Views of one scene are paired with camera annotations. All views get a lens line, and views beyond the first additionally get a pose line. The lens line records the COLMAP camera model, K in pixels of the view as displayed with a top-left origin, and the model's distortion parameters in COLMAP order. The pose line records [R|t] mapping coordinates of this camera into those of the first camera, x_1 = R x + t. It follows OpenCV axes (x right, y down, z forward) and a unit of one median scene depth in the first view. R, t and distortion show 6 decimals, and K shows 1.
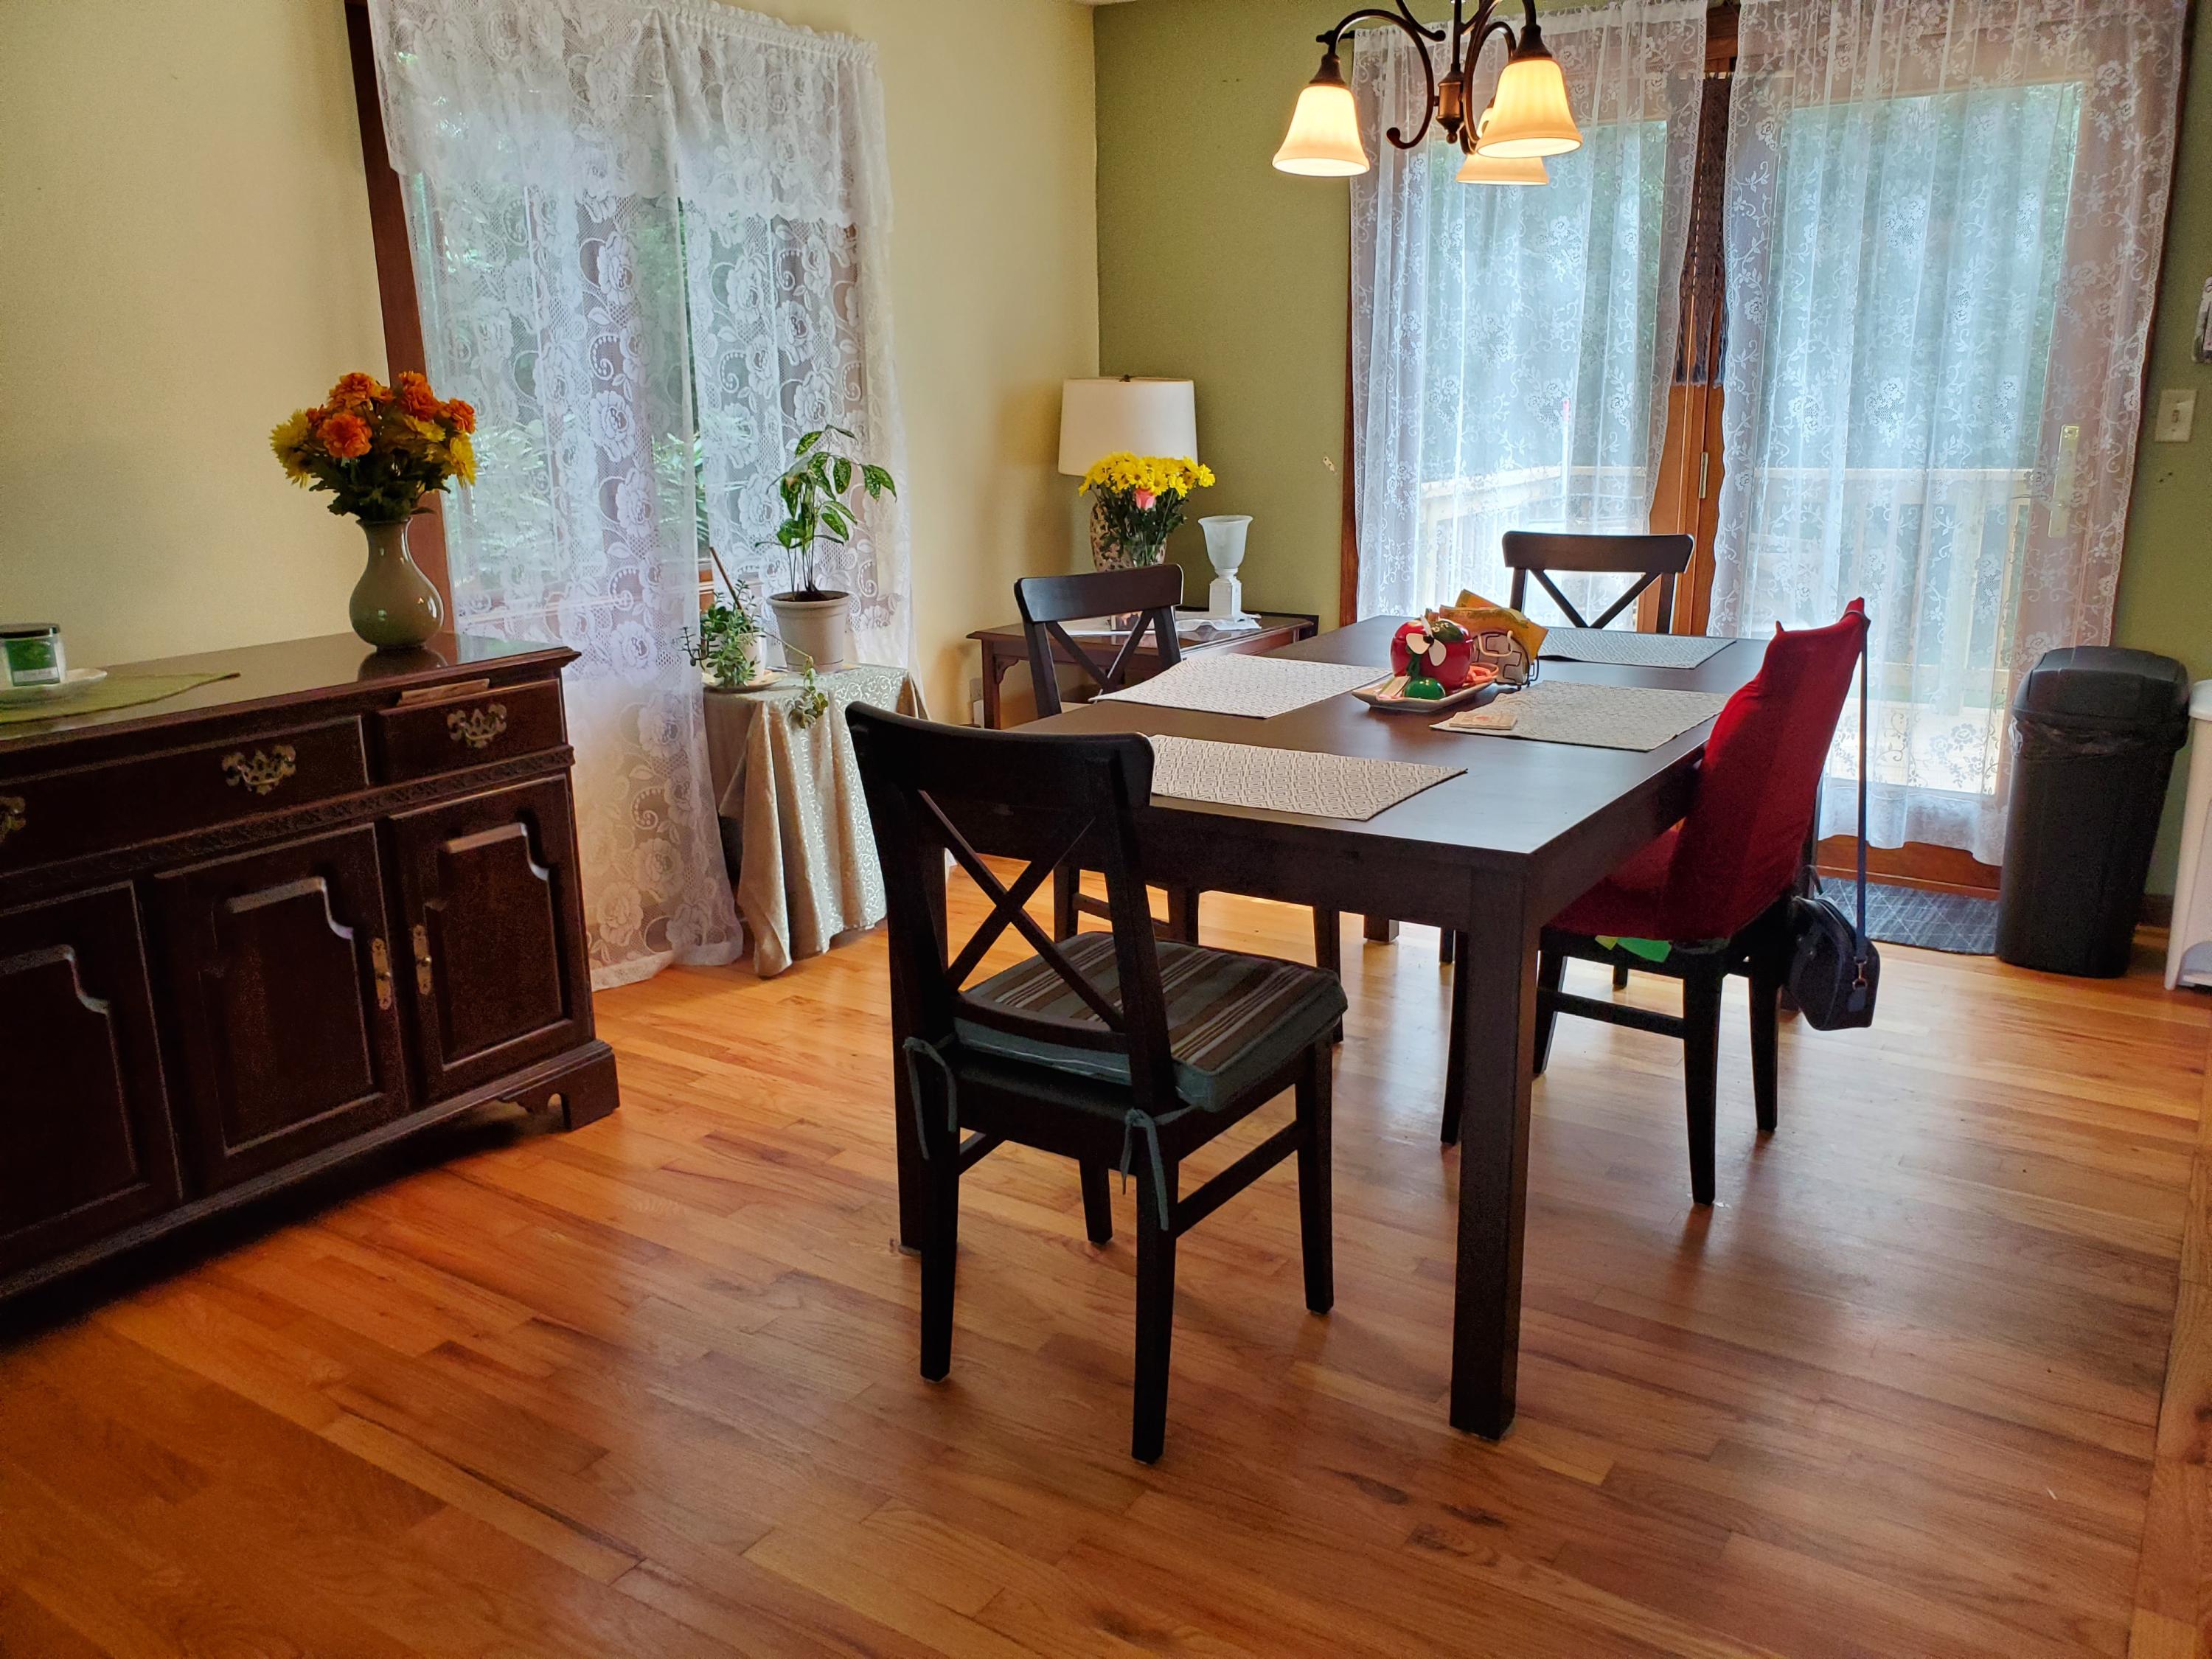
lens RADIAL K [[1778.3, 0, 1103.4], [0, 1778.3, 803.4], [0, 0, 1]] dist [0.182413, 0.003808]
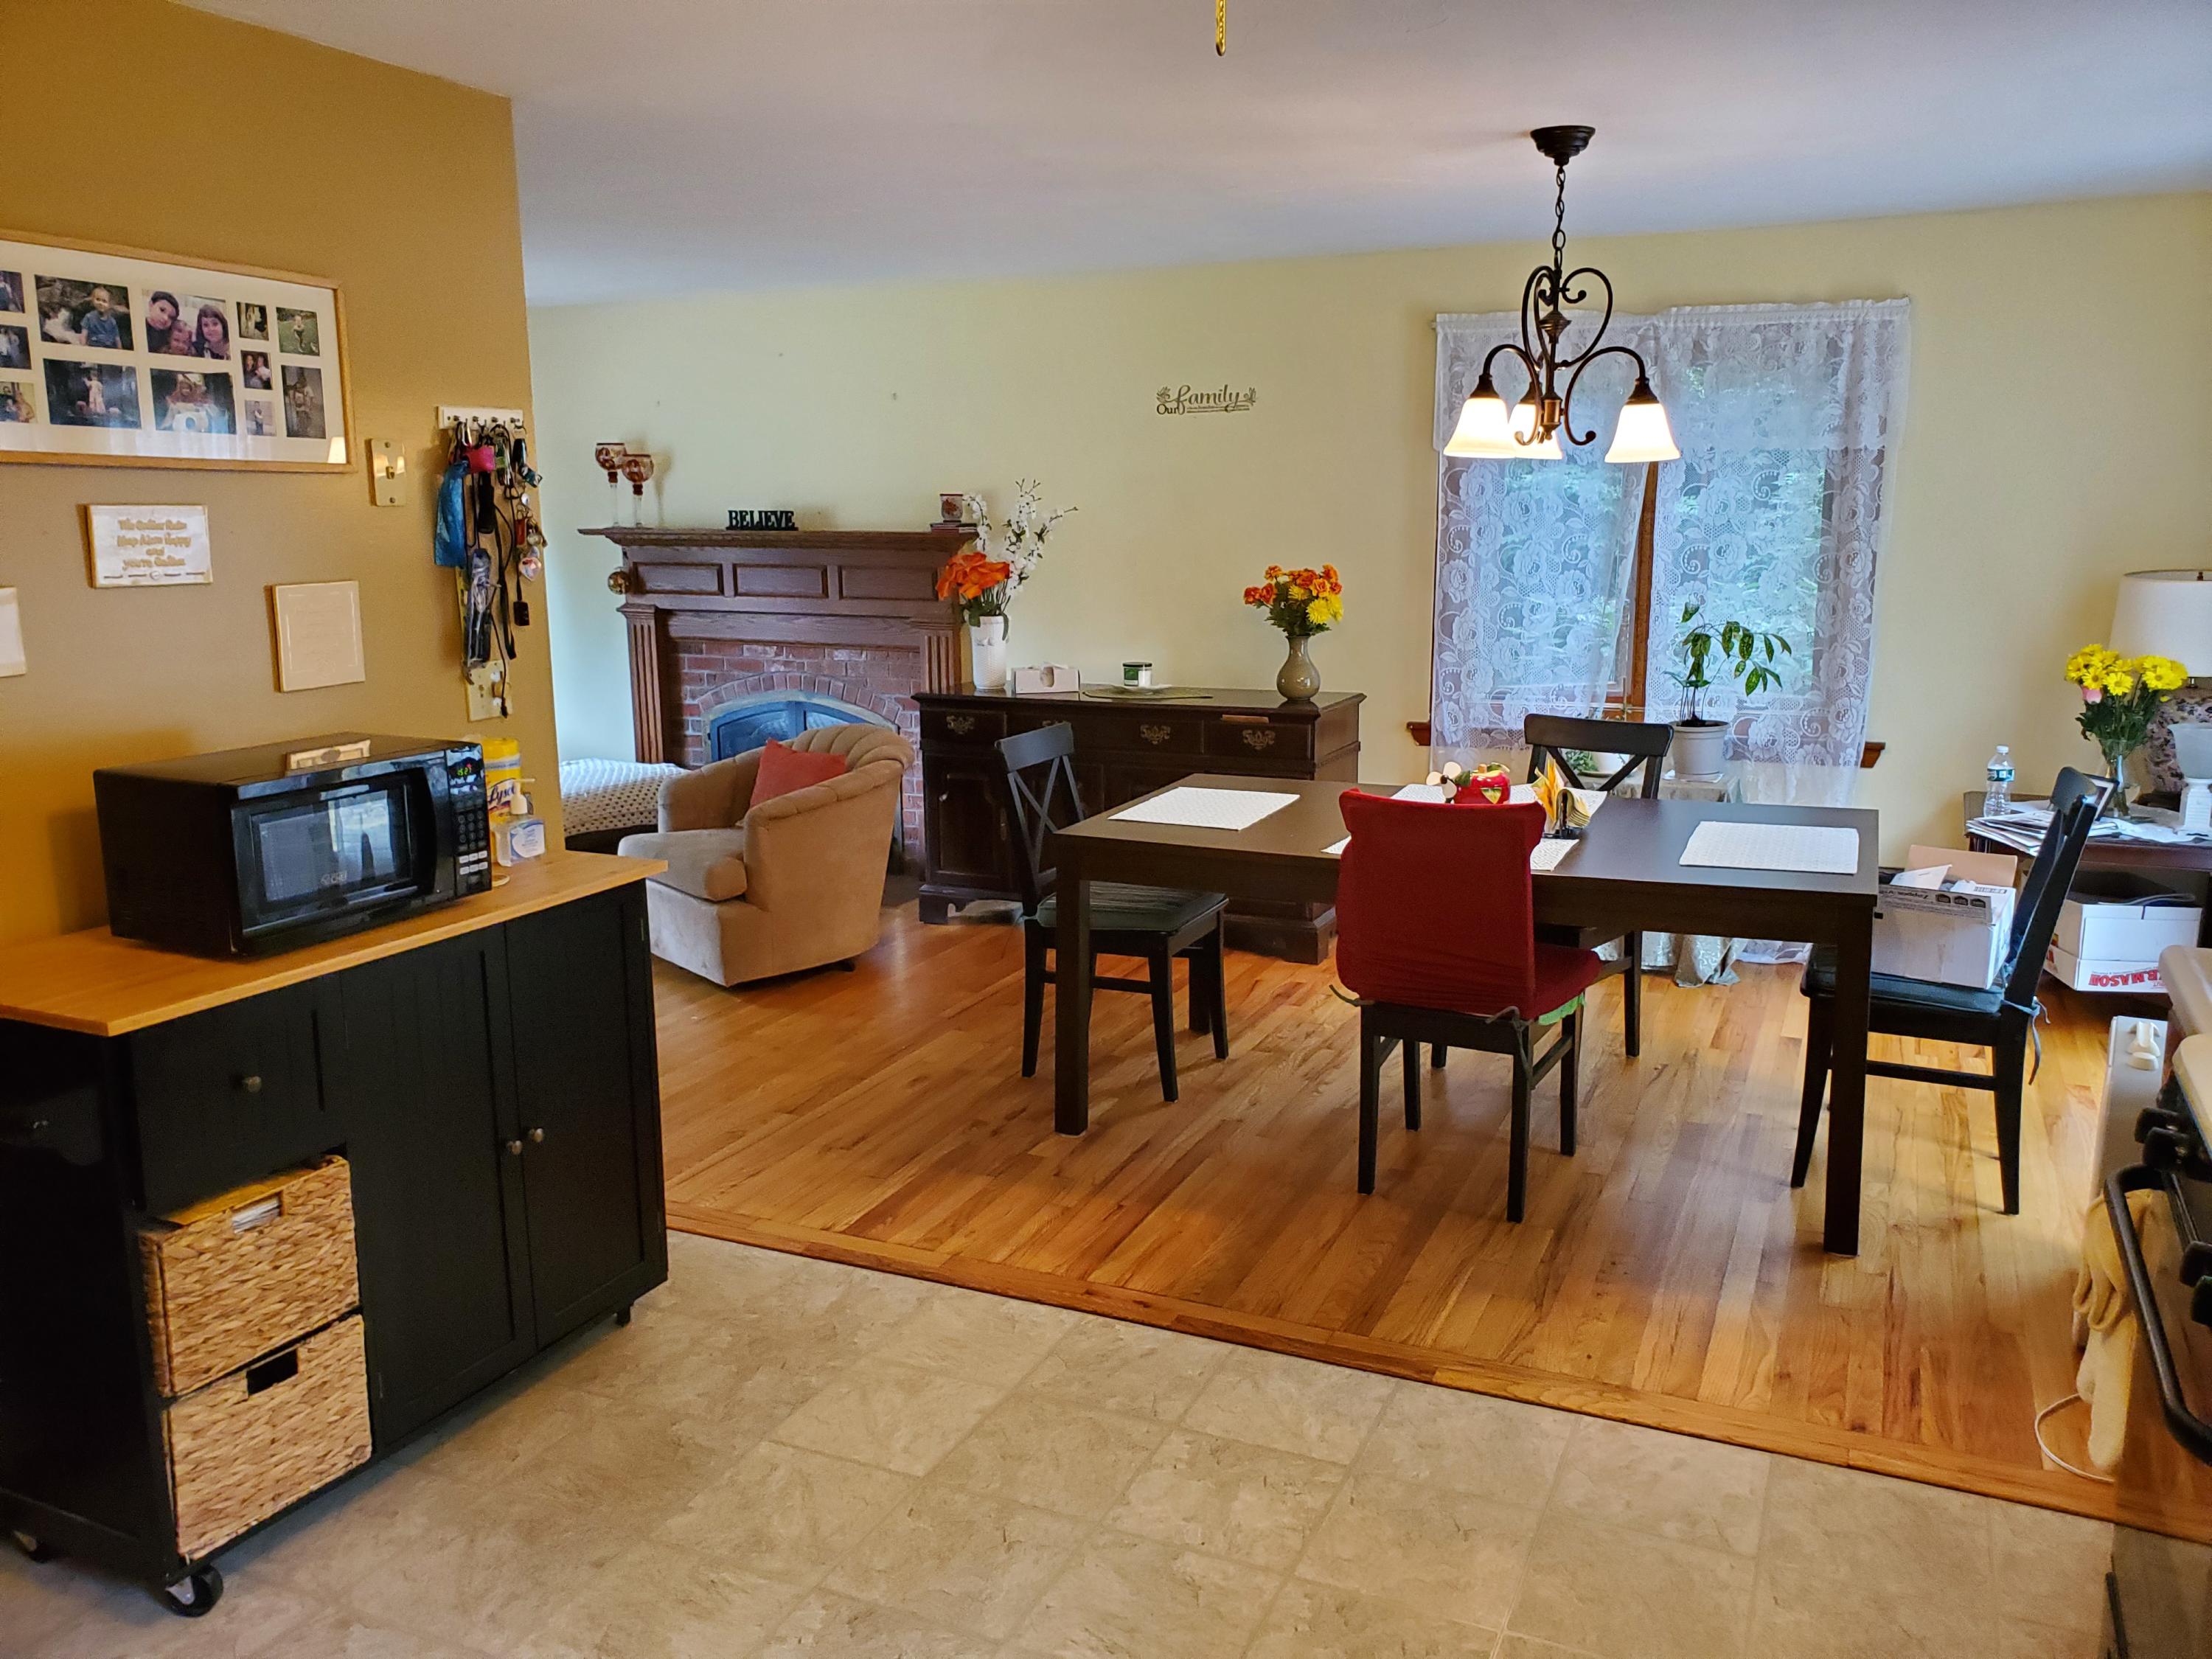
lens RADIAL K [[1778.3, 0, 1103.4], [0, 1778.3, 803.4], [0, 0, 1]] dist [0.182413, 0.003808]
pose [[0.182915, 0.177351, -0.967000, 1.221171], [-0.243219, 0.961183, 0.130277, -0.151286], [0.952569, 0.211363, 0.218949, 0.360467]]
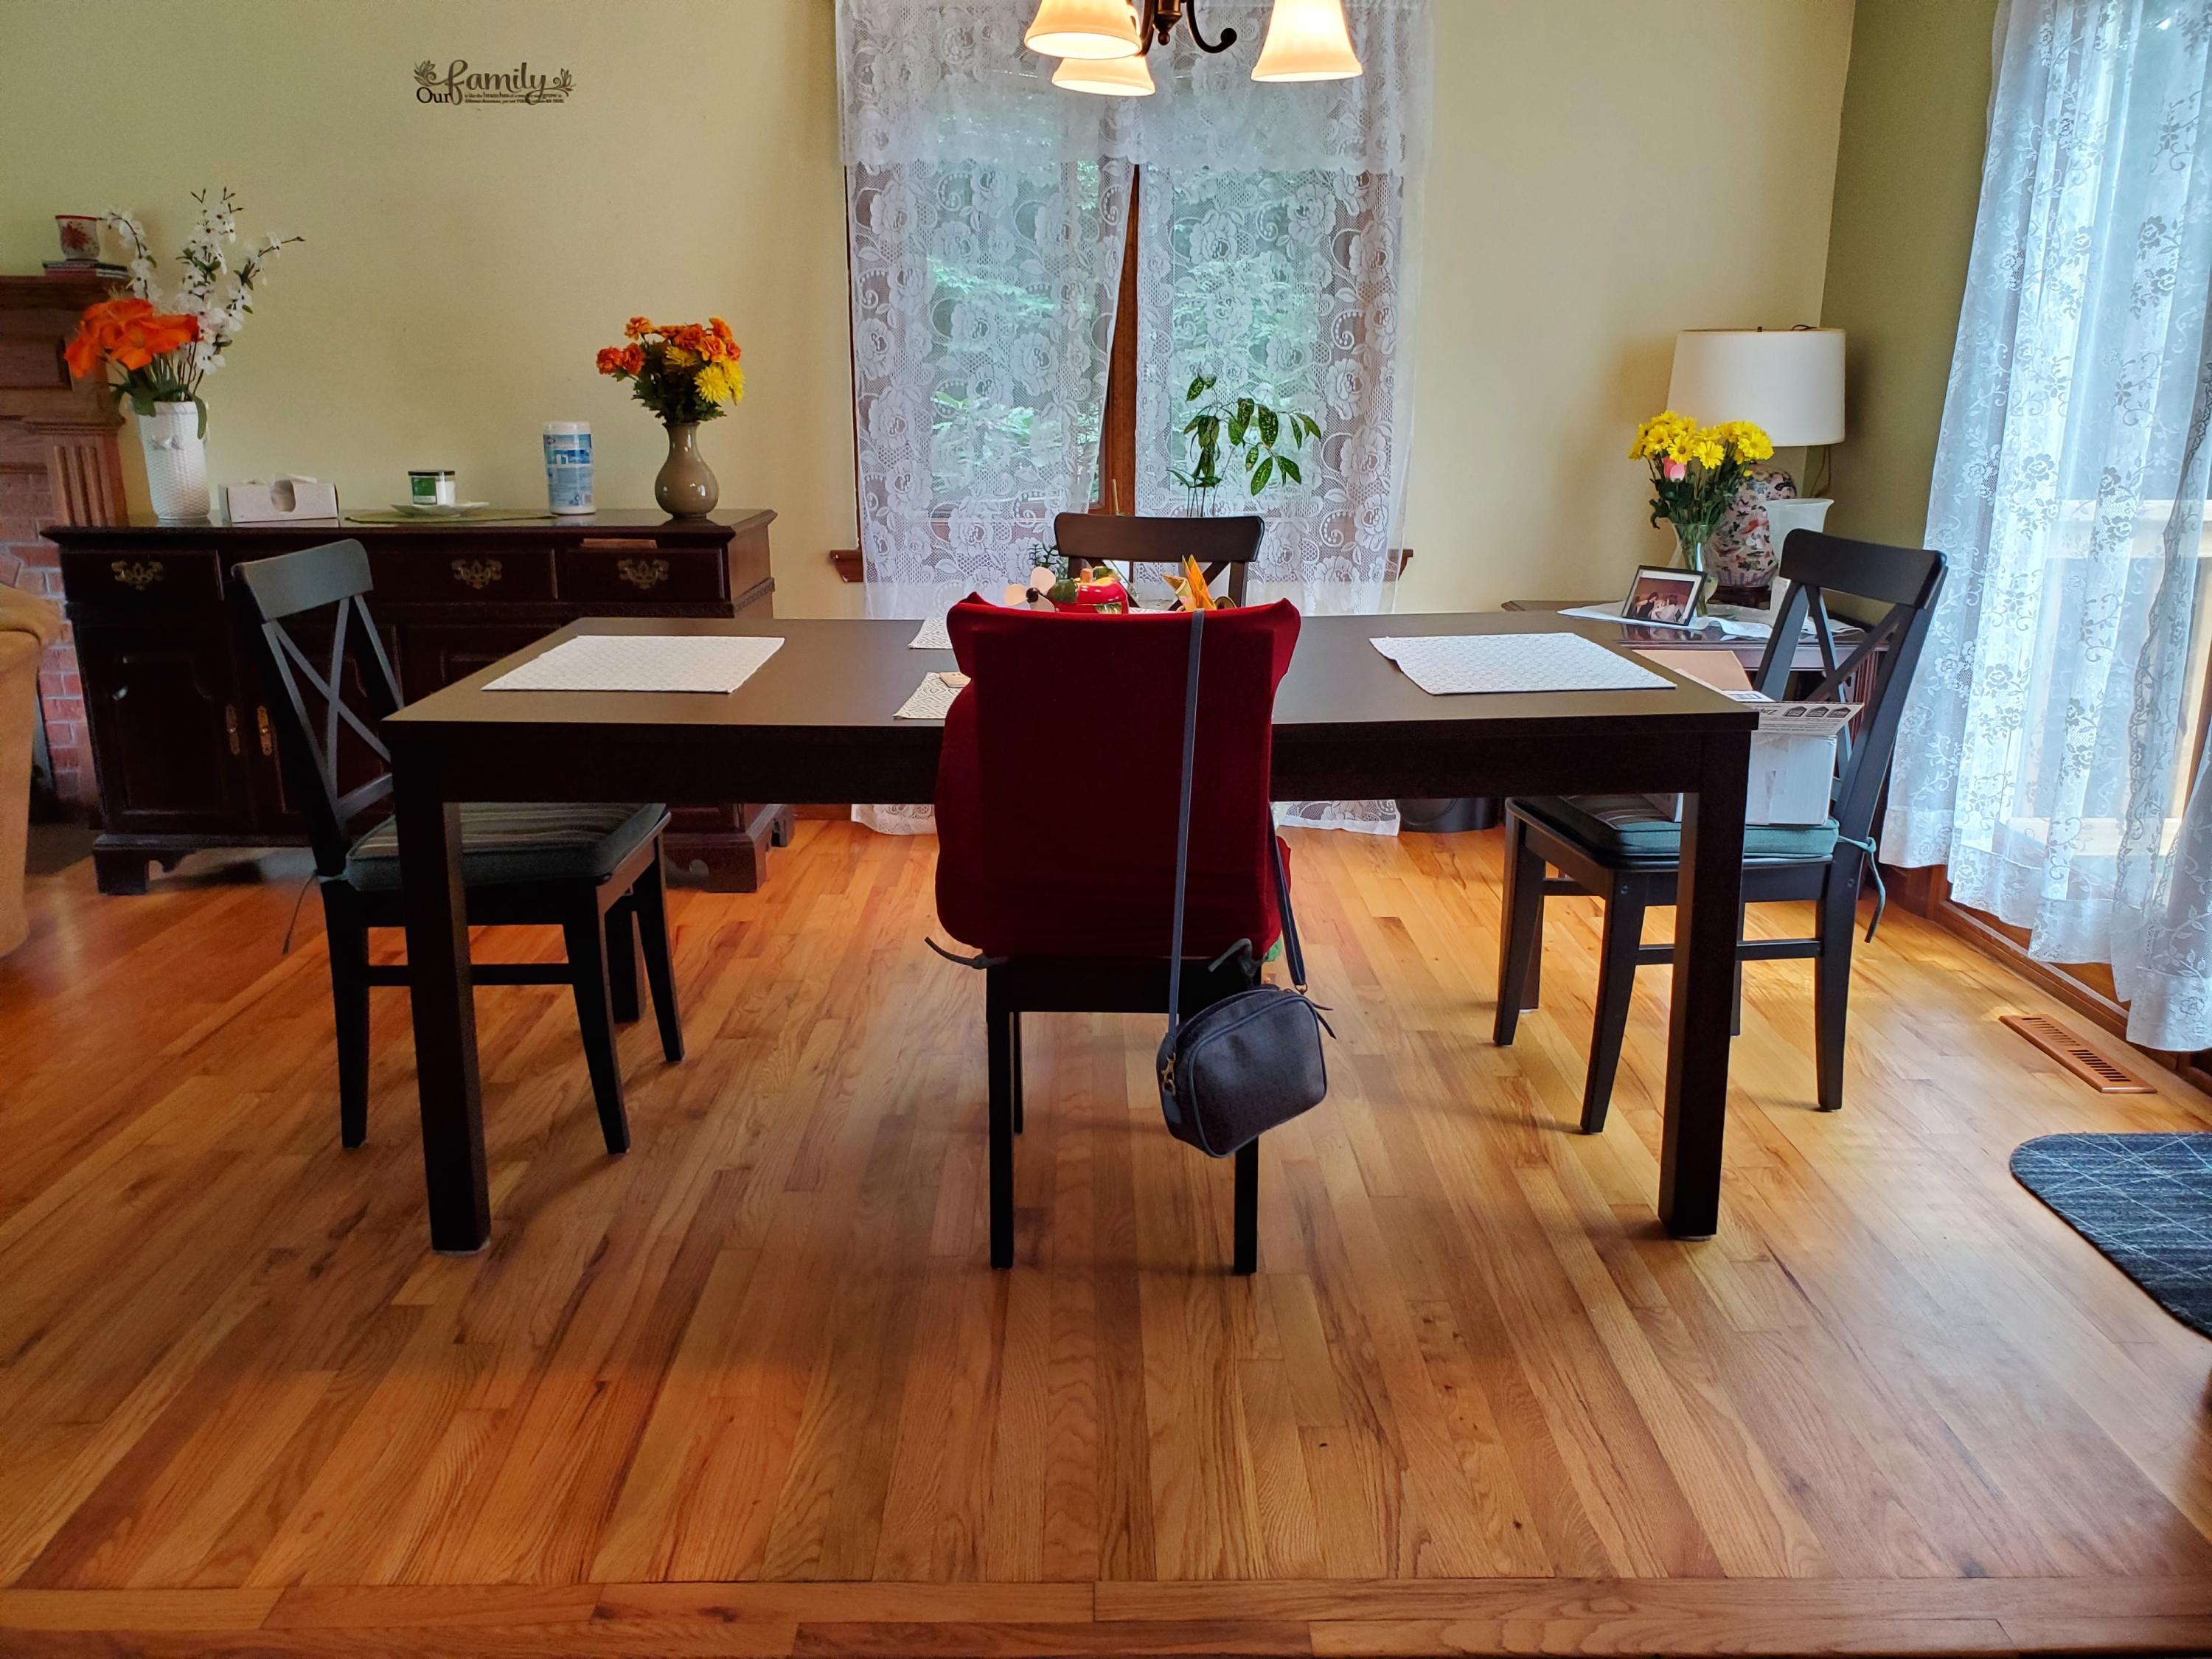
lens RADIAL K [[1903.6, 0, 1140.4], [0, 1903.6, 821.4], [0, 0, 1]] dist [0.026912, 0.015931]
pose [[0.563869, 0.208085, -0.799220, 0.825791], [-0.212653, 0.971689, 0.102956, -0.071123], [0.798017, 0.111903, 0.592155, 0.401705]]
